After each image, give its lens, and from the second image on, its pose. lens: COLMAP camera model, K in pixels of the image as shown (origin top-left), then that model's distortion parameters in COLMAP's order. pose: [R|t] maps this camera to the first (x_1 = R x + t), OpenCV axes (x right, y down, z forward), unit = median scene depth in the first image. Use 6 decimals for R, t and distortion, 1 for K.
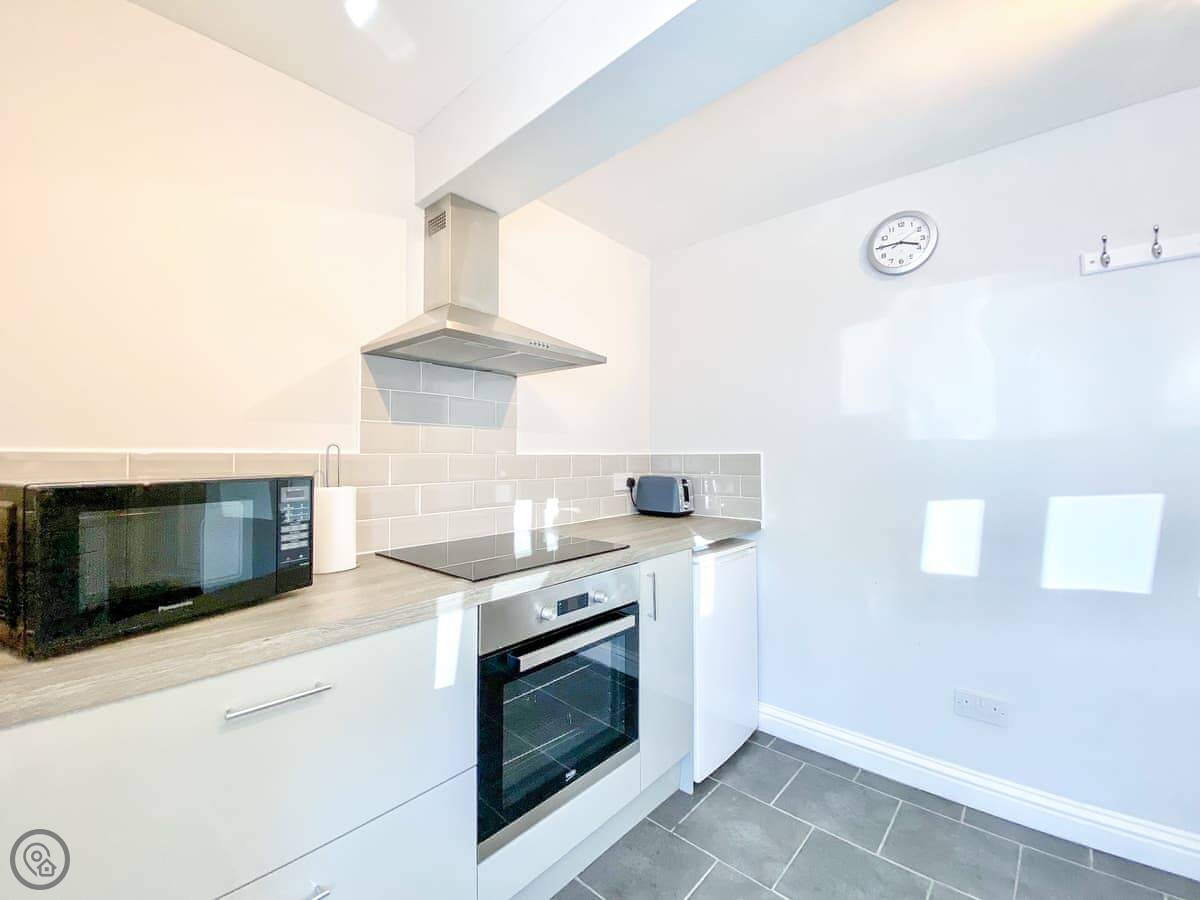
lens RADIAL K [[512.3, 0, 595.7], [0, 512.3, 449.6], [0, 0, 1]] dist [0.002591, -0.000222]
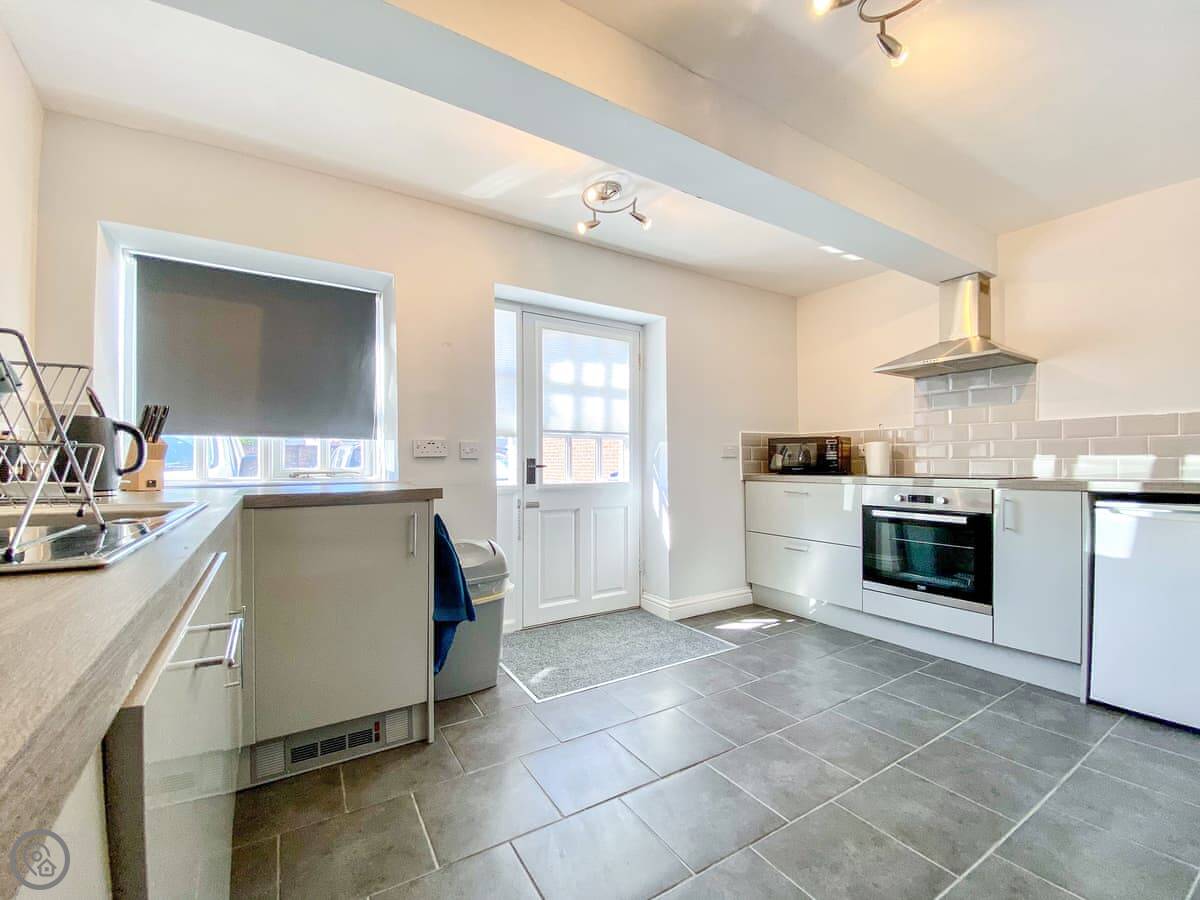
lens RADIAL K [[512.3, 0, 596.6], [0, 512.3, 455.9], [0, 0, 1]] dist [0.002591, -0.000222]
pose [[-0.268725, -0.003528, -0.963210, 1.599333], [0.020518, 0.999745, -0.009386, 0.100942], [0.962998, -0.022285, -0.268584, 0.266798]]
